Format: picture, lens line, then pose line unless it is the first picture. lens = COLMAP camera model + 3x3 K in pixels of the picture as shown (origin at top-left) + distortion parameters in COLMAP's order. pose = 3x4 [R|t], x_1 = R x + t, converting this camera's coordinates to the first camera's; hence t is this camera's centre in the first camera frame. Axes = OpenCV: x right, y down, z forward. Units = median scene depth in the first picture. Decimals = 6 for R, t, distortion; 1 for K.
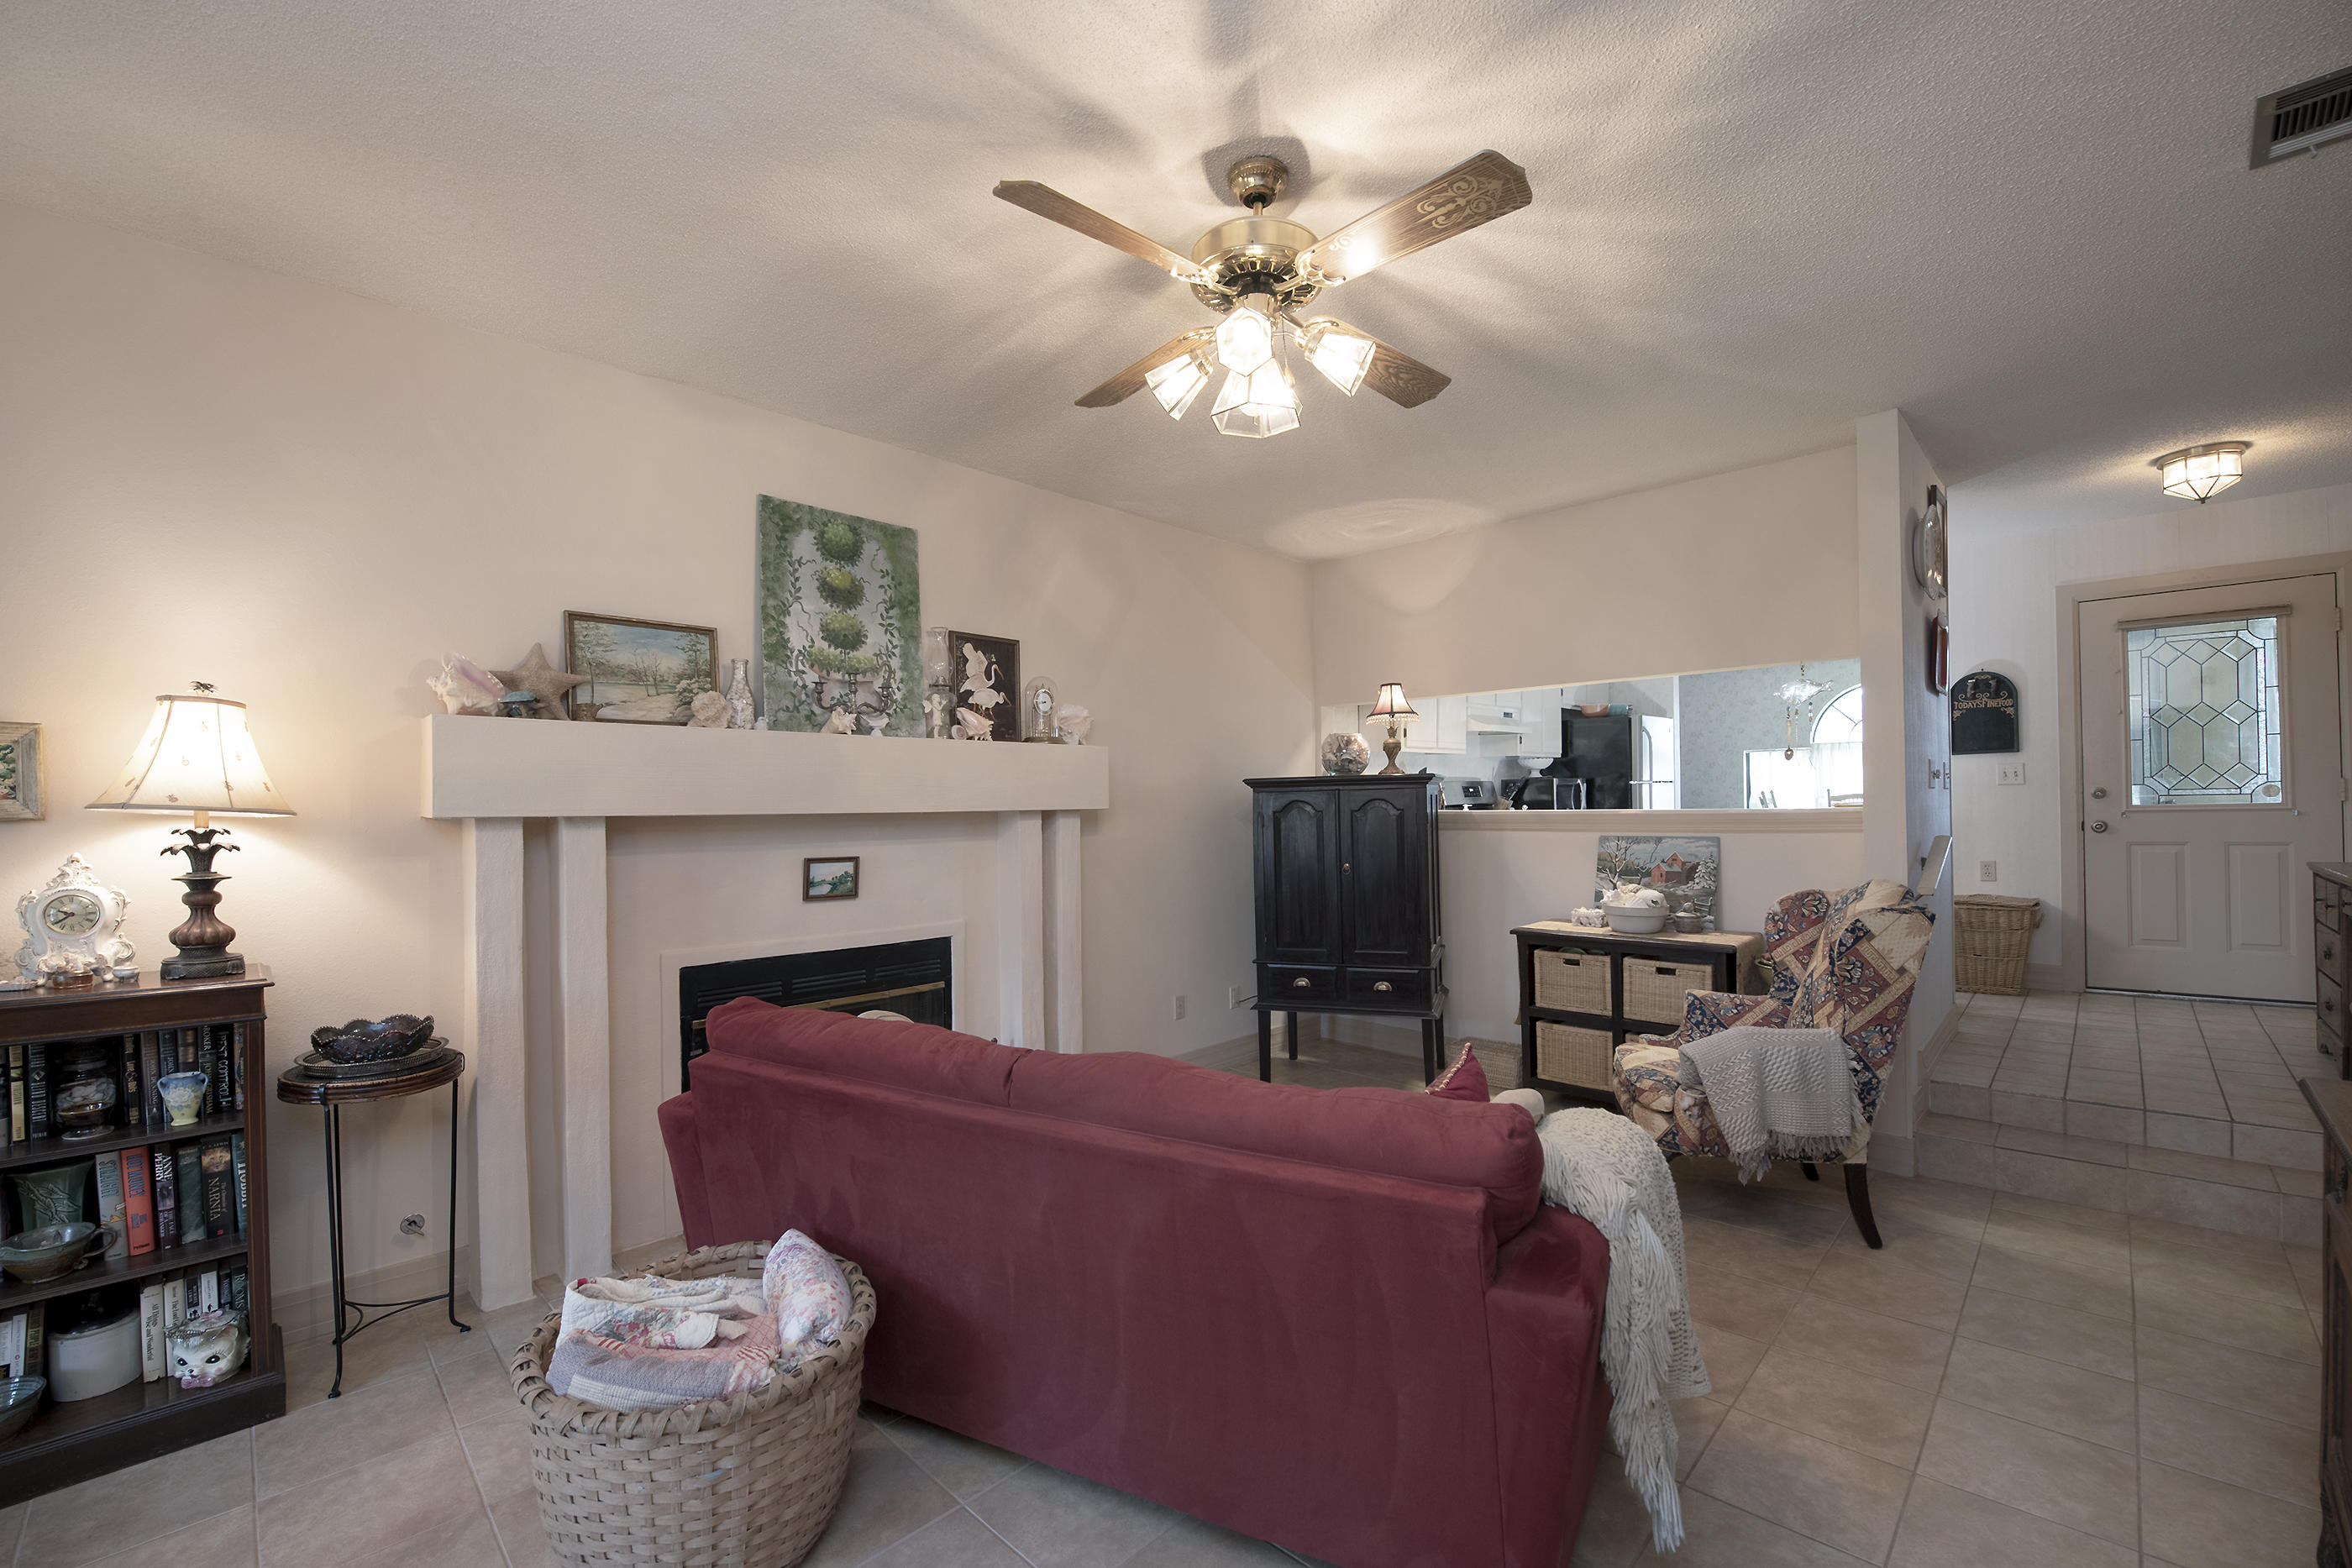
lens RADIAL K [[983.5, 0, 1191.5], [0, 983.5, 824.0], [0, 0, 1]] dist [-0.010674, -0.003385]
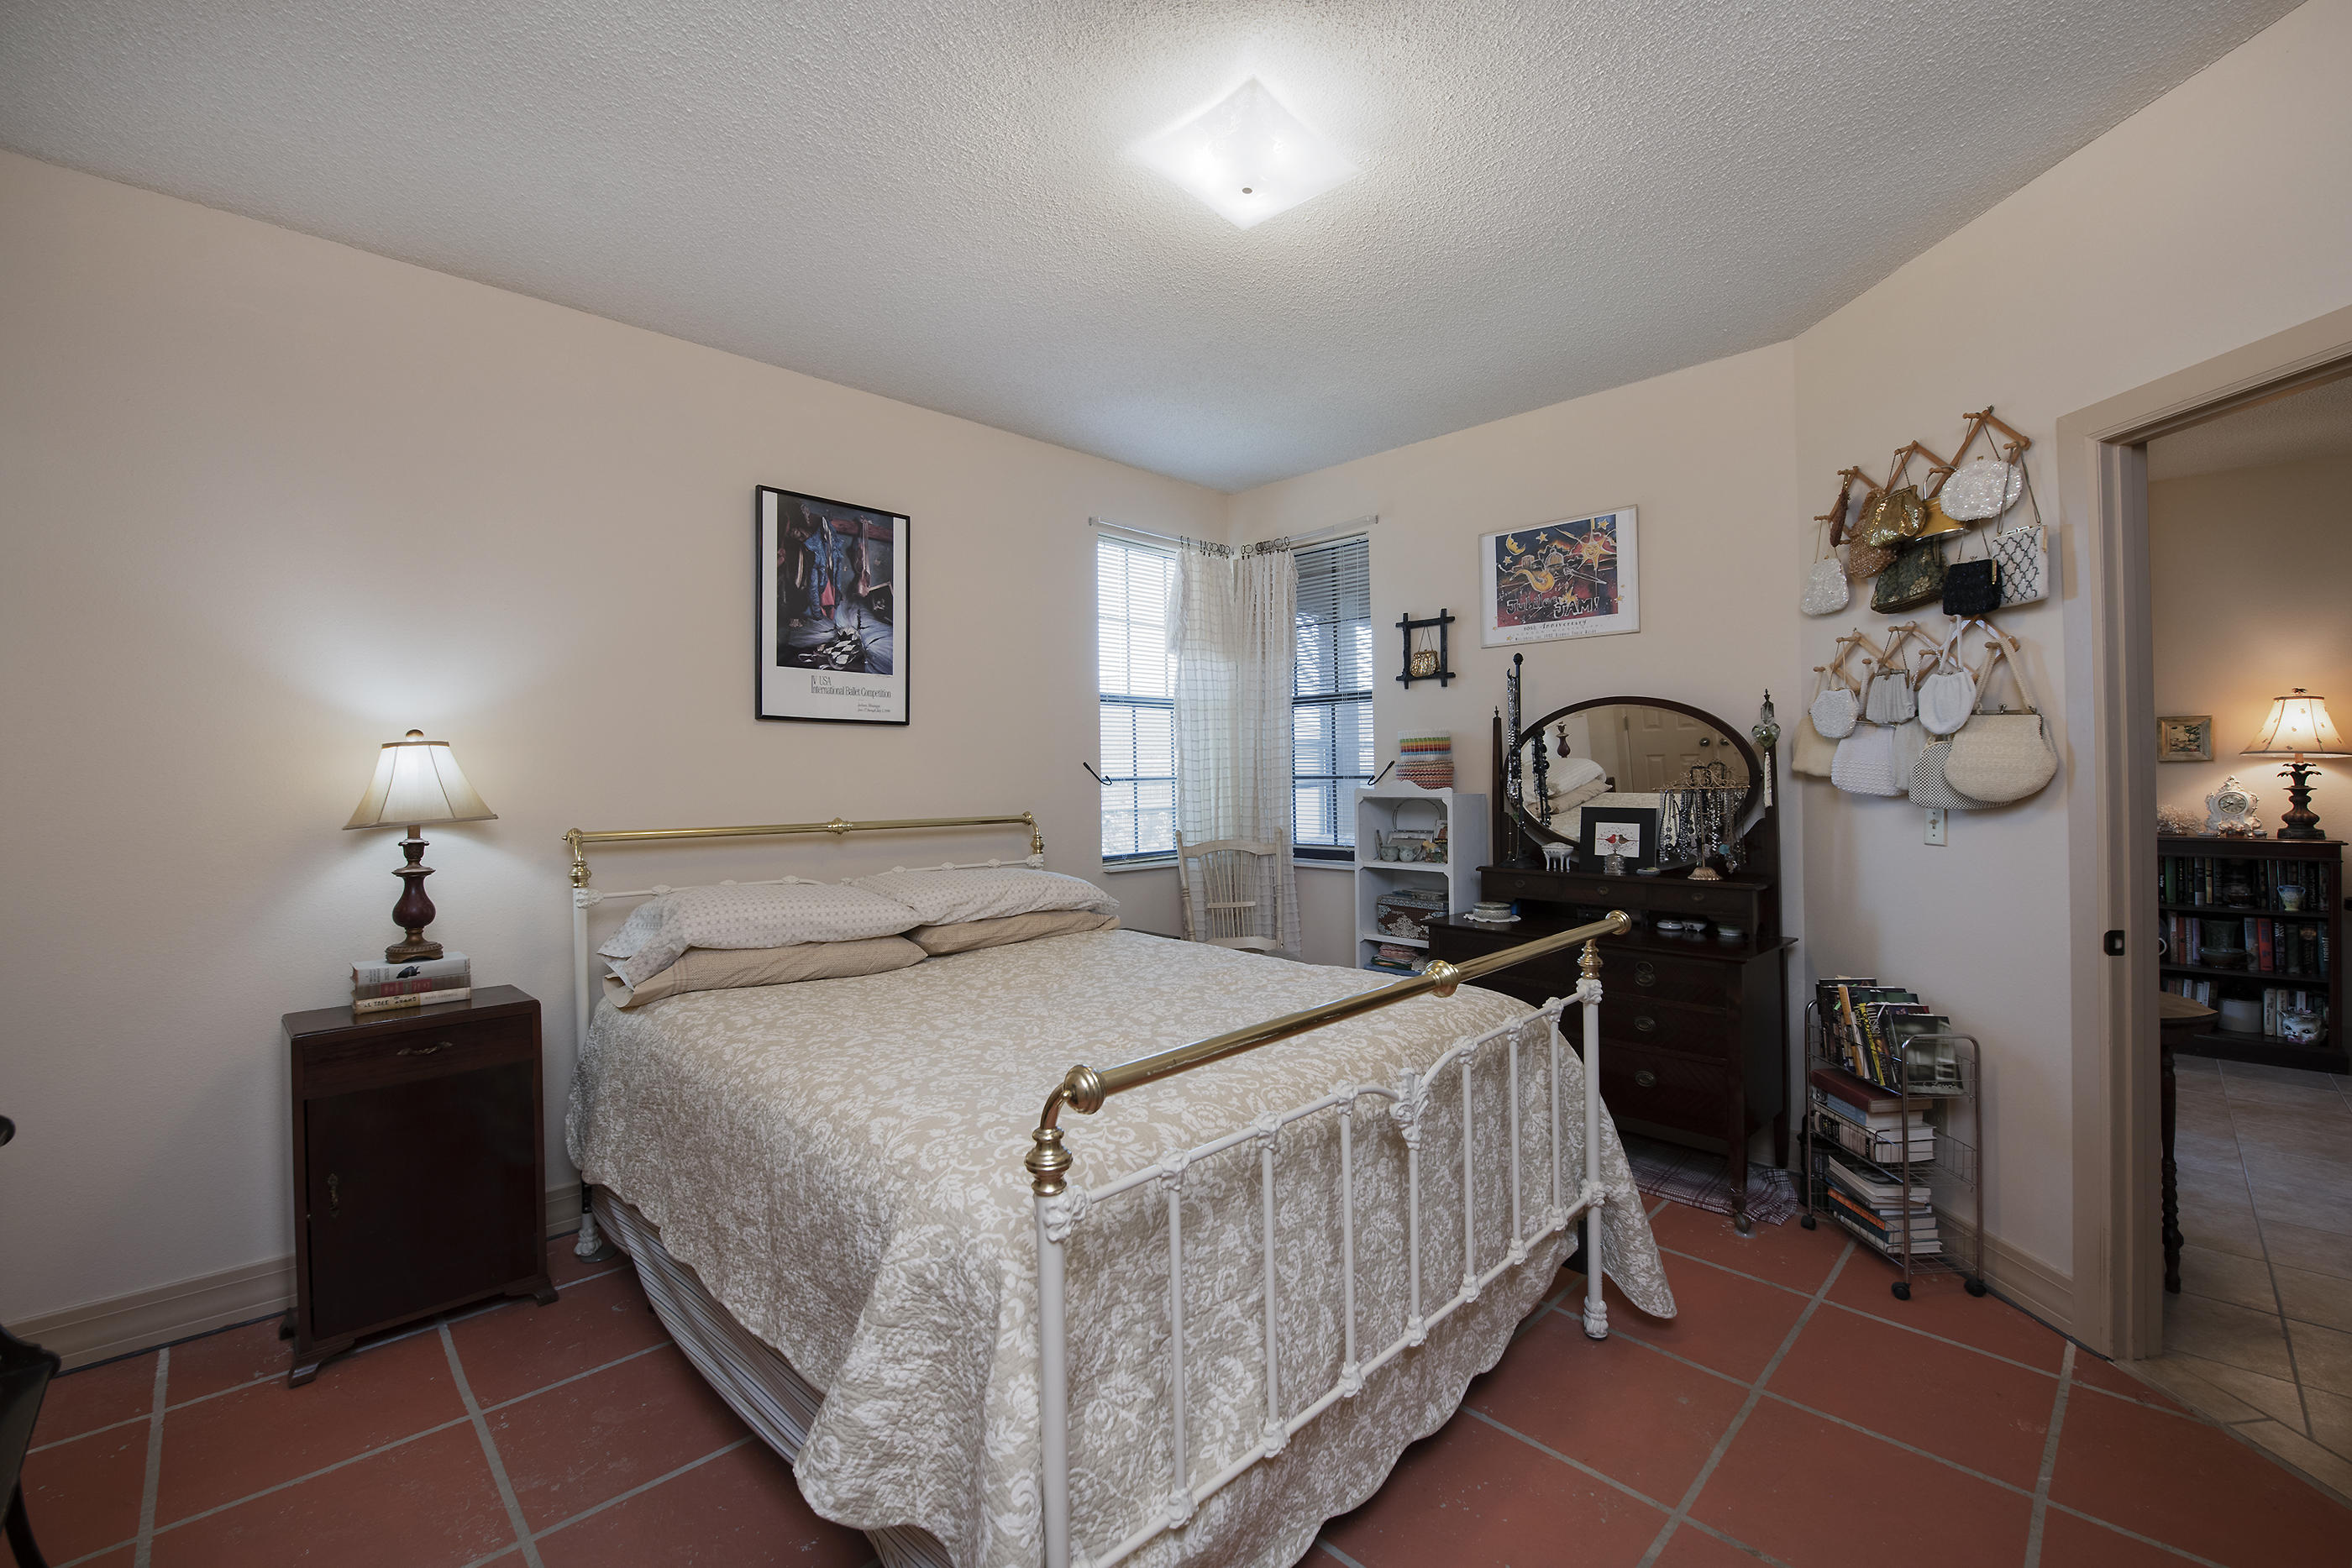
lens RADIAL K [[983.5, 0, 1069.1], [0, 983.5, 765.6], [0, 0, 1]] dist [-0.010674, -0.003385]
pose [[-0.062122, -0.007918, -0.998037, 0.675065], [-0.001041, 0.999968, -0.007869, 0.017664], [0.998068, 0.000550, -0.062128, -0.864162]]
